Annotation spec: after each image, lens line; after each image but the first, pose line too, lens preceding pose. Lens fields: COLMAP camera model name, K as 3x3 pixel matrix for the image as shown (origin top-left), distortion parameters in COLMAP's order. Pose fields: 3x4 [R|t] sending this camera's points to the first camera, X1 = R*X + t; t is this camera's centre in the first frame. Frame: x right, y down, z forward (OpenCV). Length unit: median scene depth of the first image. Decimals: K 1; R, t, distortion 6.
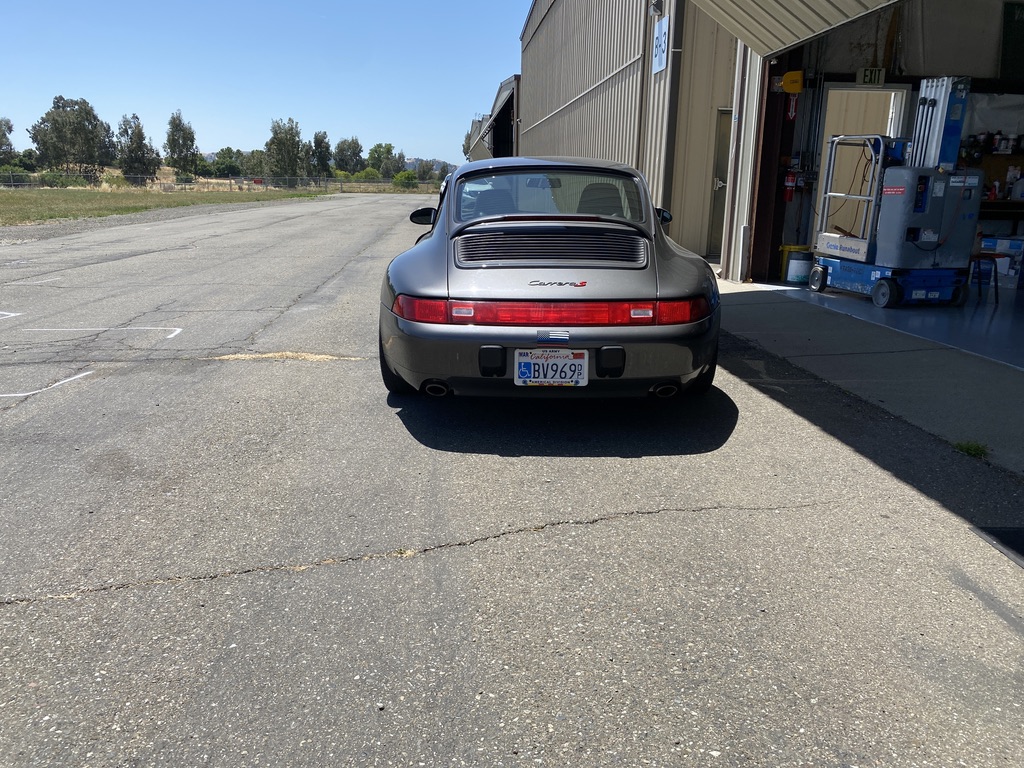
lens RADIAL K [[790.7, 0, 512.0], [0, 790.7, 384.0], [0, 0, 1]] dist [0.016046, -0.003790]
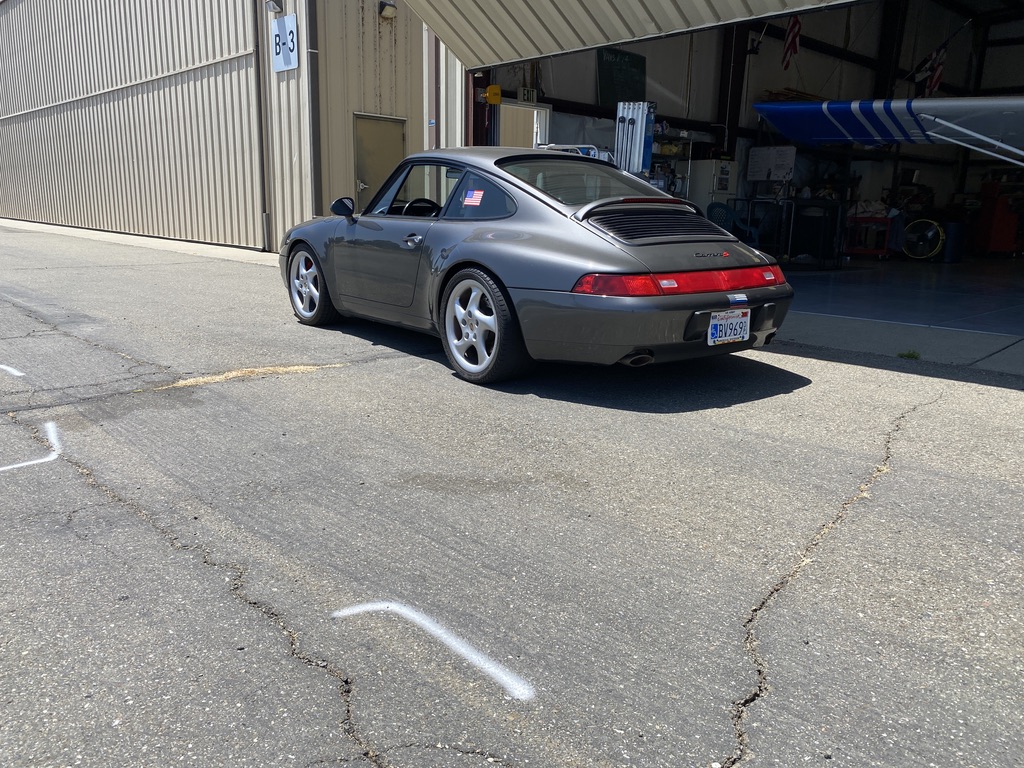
lens RADIAL K [[790.7, 0, 512.0], [0, 790.7, 384.0], [0, 0, 1]] dist [0.016046, -0.003790]
pose [[0.786770, -0.133746, 0.602582, -0.726689], [0.140297, 0.989439, 0.036430, -0.019765], [-0.601091, 0.055878, 0.797225, 0.216800]]
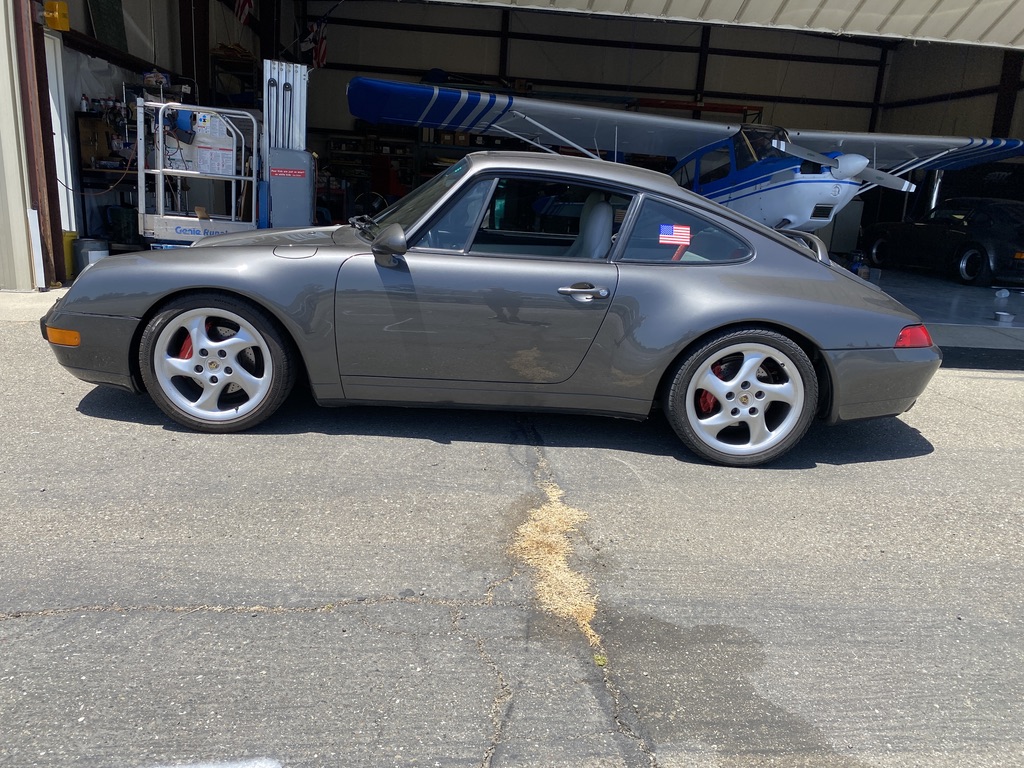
lens RADIAL K [[790.7, 0, 512.0], [0, 790.7, 384.0], [0, 0, 1]] dist [0.016046, -0.003790]
pose [[-0.012345, -0.260479, 0.965401, -0.928907], [0.188076, 0.947637, 0.258091, -0.331222], [-0.982077, 0.184755, 0.037291, 1.239900]]
